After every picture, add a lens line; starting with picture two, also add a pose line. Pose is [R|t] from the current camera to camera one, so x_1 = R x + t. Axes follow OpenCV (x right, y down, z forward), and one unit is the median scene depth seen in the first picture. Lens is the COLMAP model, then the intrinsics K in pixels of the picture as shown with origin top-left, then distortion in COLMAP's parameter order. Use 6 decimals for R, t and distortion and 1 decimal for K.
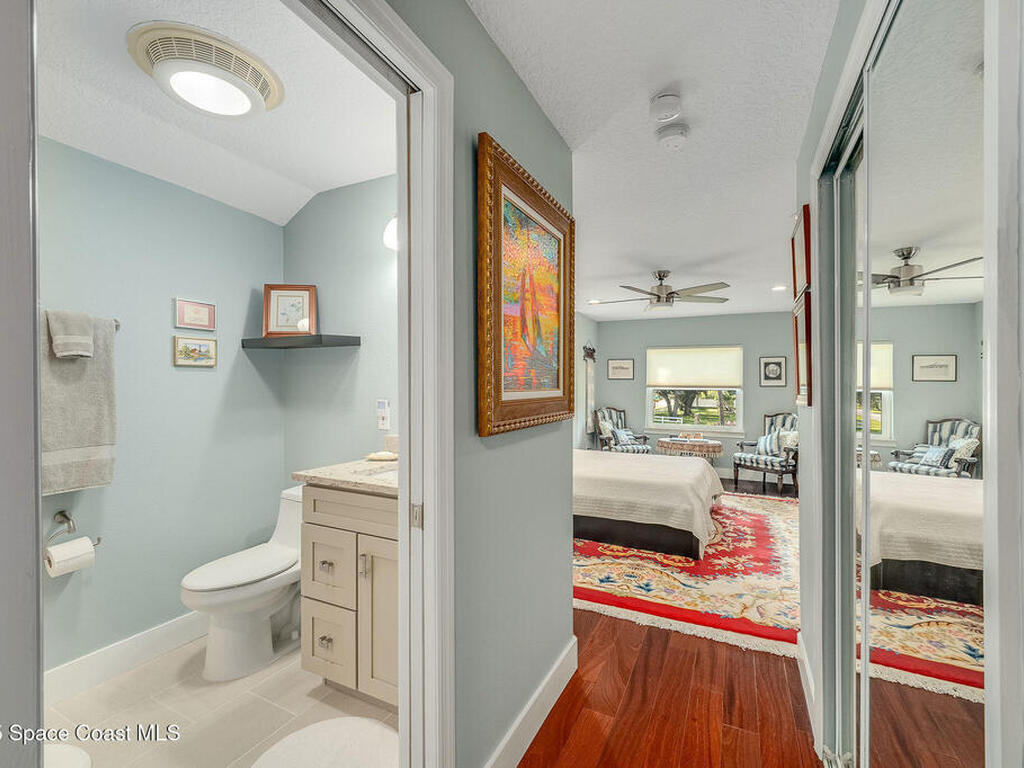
lens RADIAL K [[459.3, 0, 511.9], [0, 459.3, 390.0], [0, 0, 1]] dist [-0.000052, -0.000391]
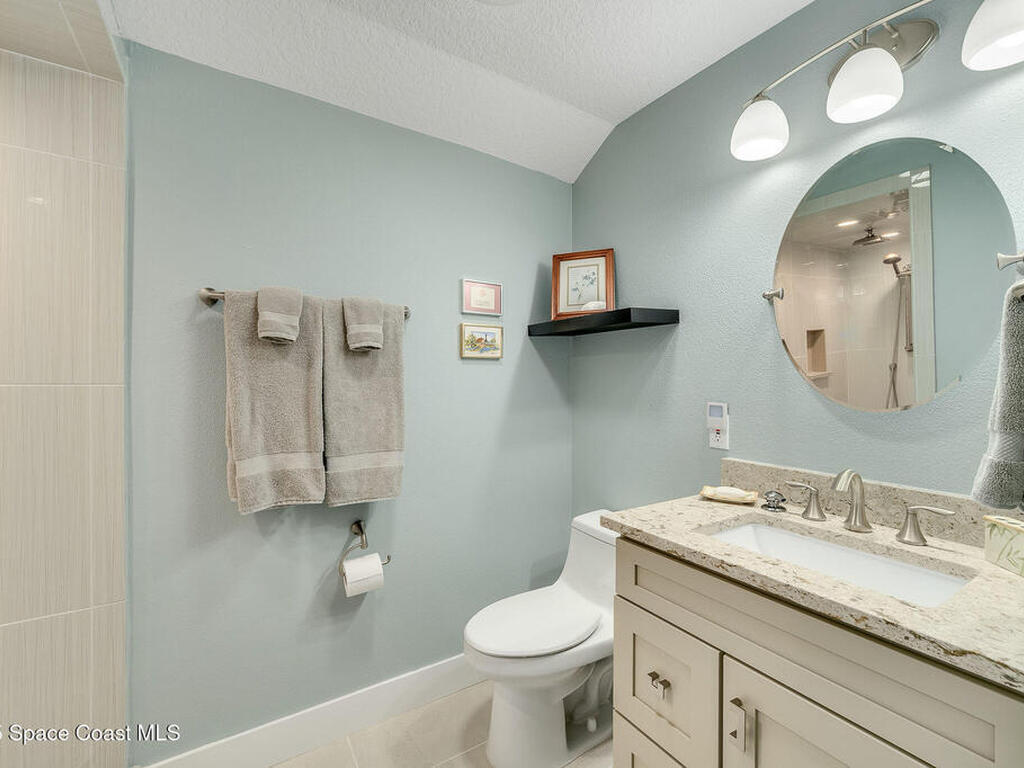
lens RADIAL K [[455.1, 0, 516.2], [0, 455.1, 384.1], [0, 0, 1]] dist [-0.001836, -0.000341]
pose [[0.858800, 0.000702, -0.512310, -0.212537], [-0.002925, 0.999989, -0.003532, -0.002275], [0.512302, 0.004532, 0.858793, 0.324979]]
